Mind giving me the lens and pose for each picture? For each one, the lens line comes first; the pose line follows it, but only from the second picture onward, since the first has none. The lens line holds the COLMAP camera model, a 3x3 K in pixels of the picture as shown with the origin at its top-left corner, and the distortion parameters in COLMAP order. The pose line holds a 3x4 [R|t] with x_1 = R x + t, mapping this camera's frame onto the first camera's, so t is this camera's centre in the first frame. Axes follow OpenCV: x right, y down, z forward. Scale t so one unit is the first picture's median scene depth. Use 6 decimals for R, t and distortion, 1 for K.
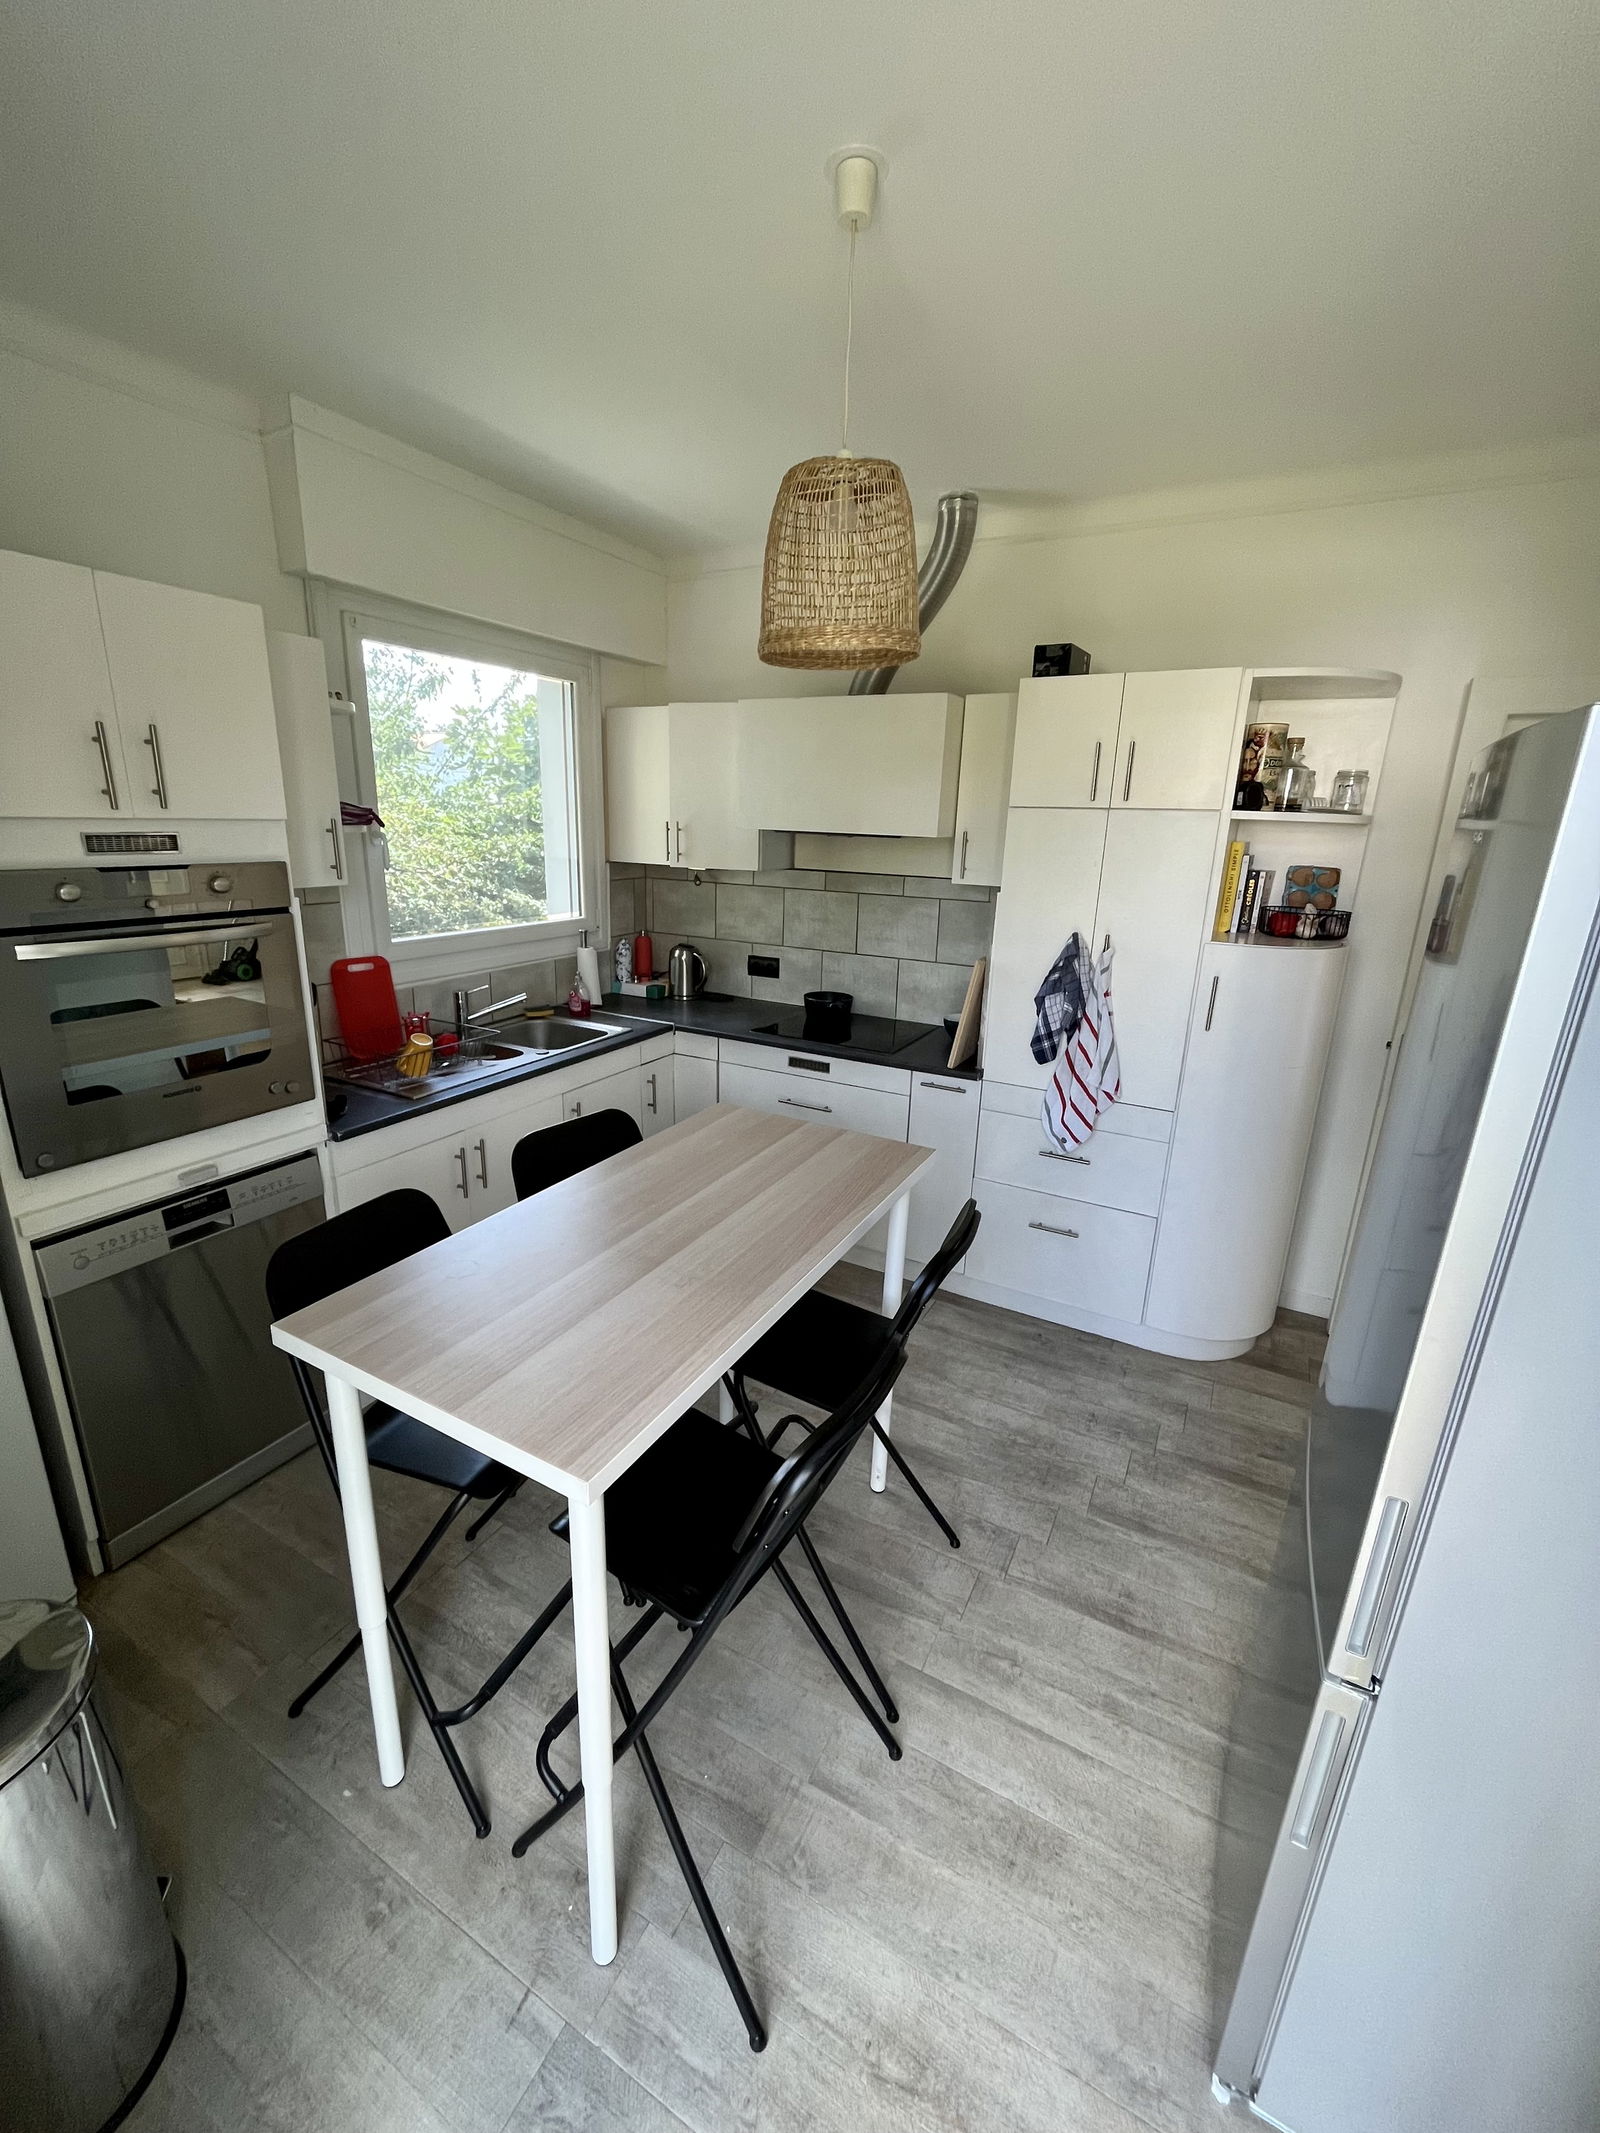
lens RADIAL K [[863.6, 0, 800.0], [0, 863.6, 1066.5], [0, 0, 1]] dist [-0.000617, -0.000027]
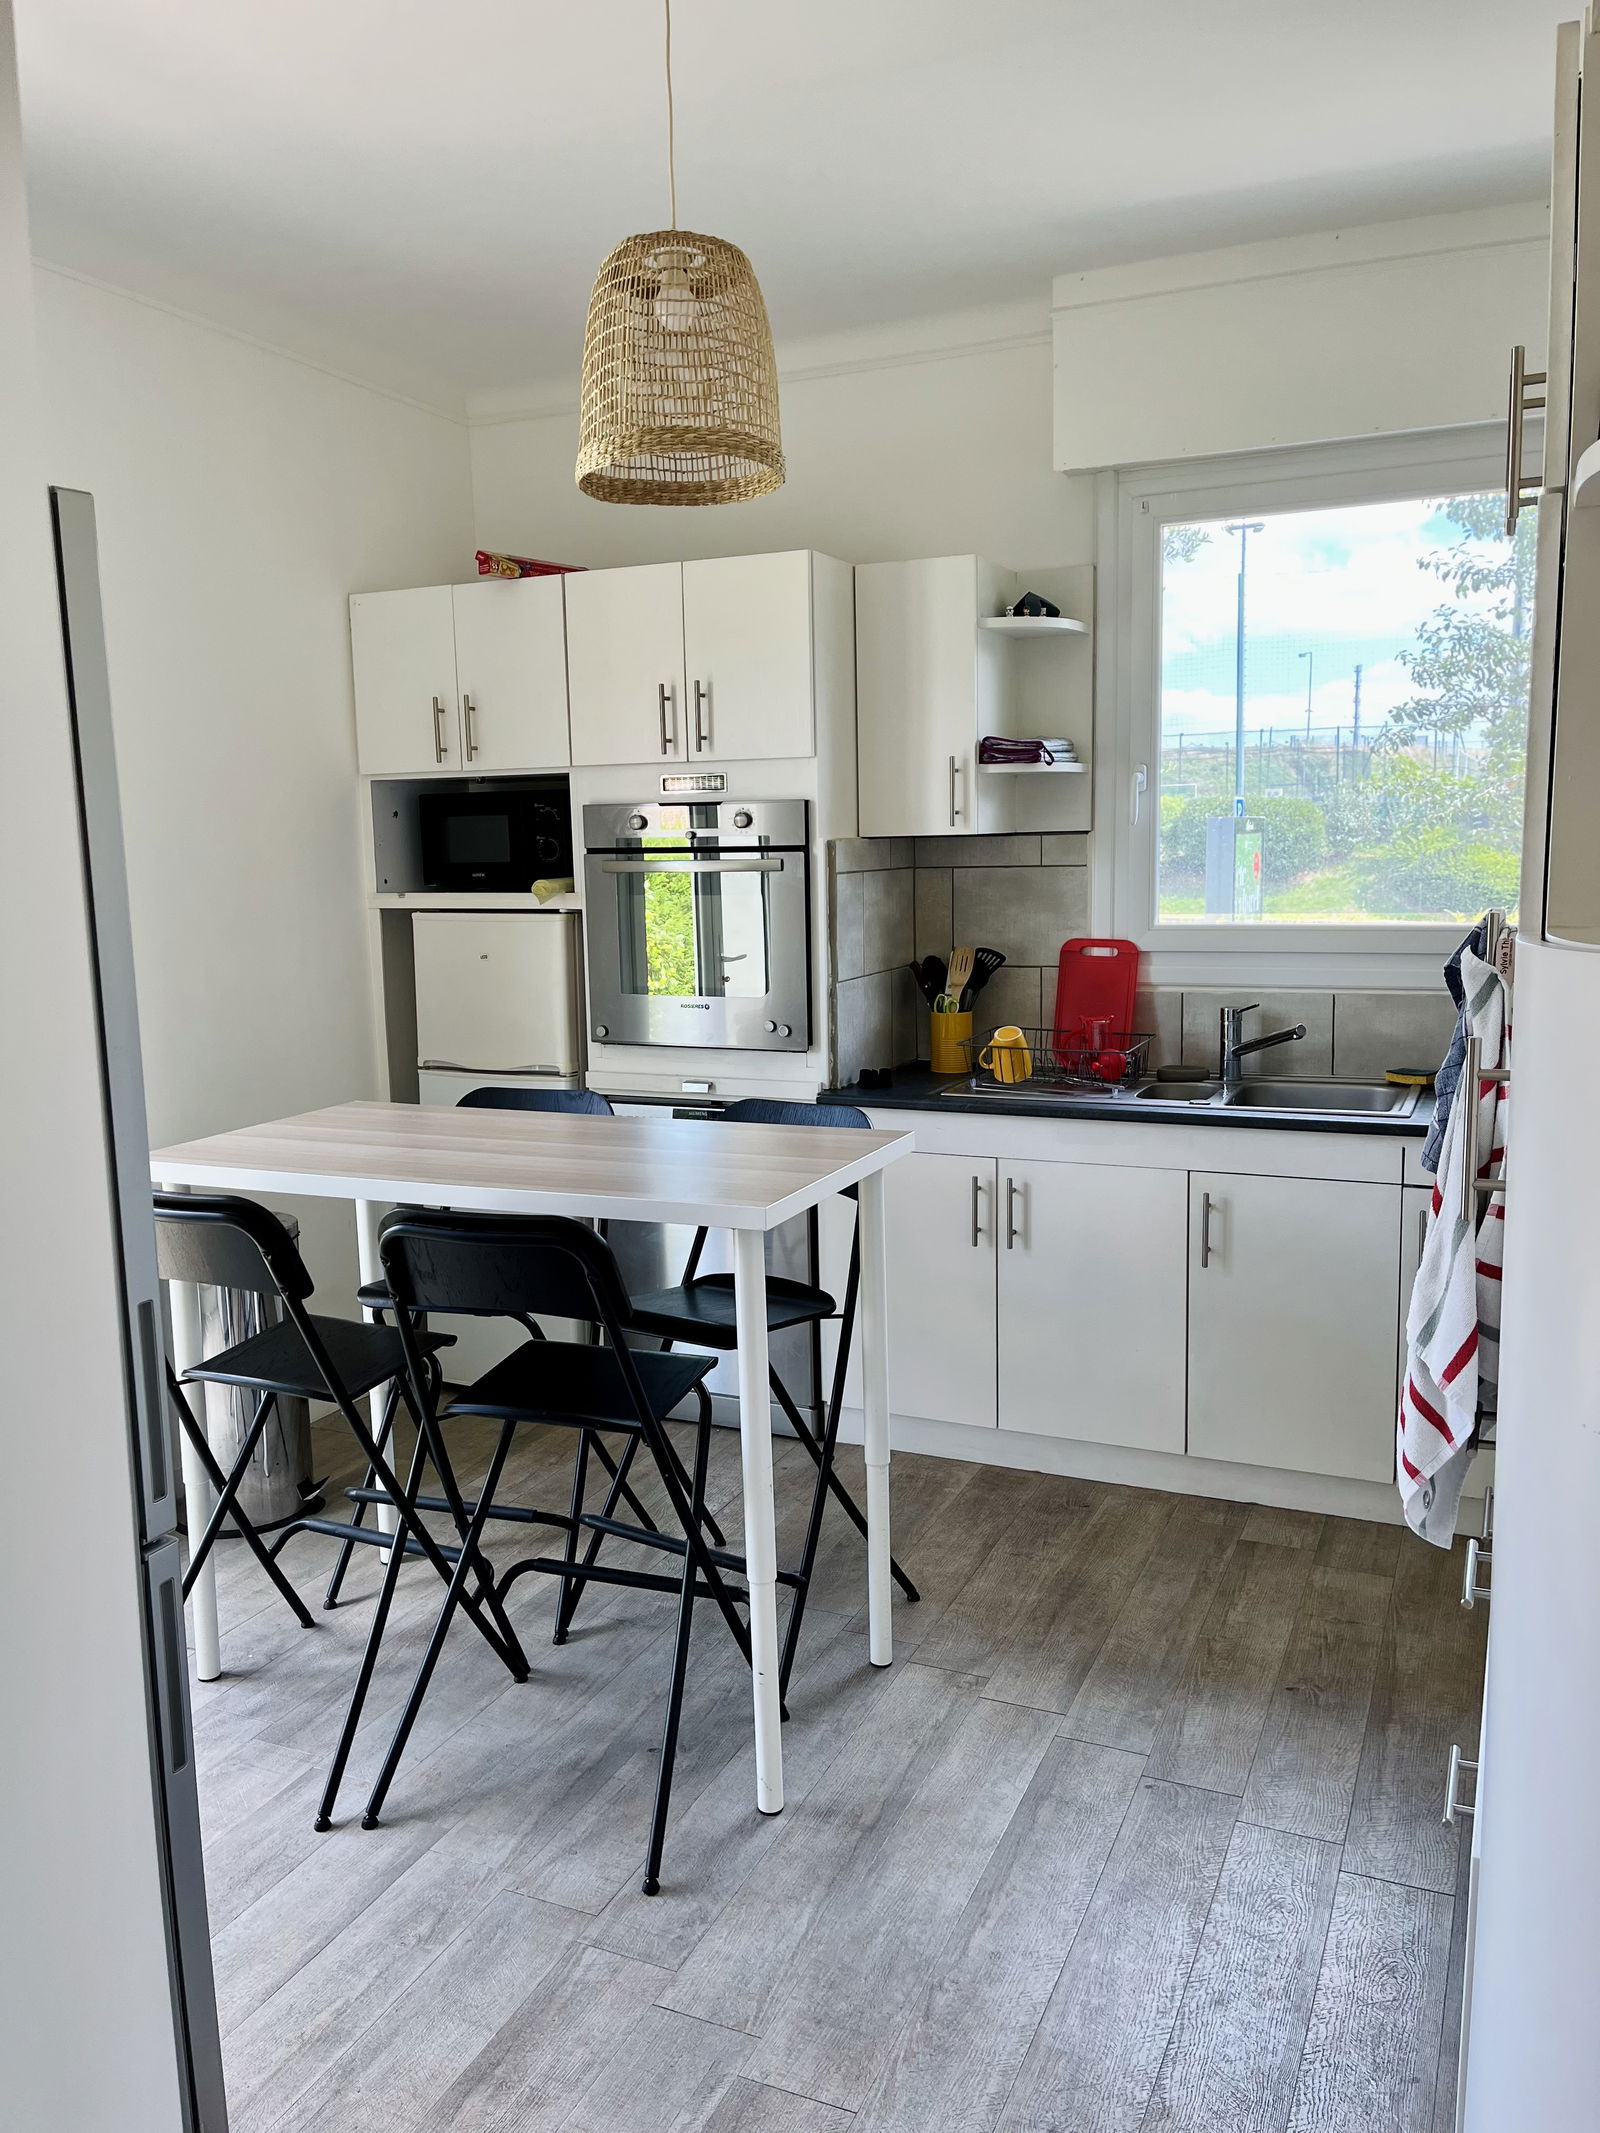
lens RADIAL K [[1608.5, 0, 800.0], [0, 1608.5, 1066.5], [0, 0, 1]] dist [0.096125, -0.137535]
pose [[0.072954, 0.108993, -0.991362, 1.284983], [-0.258229, 0.962178, 0.086782, -0.103784], [0.963325, 0.249668, 0.098340, 0.902205]]
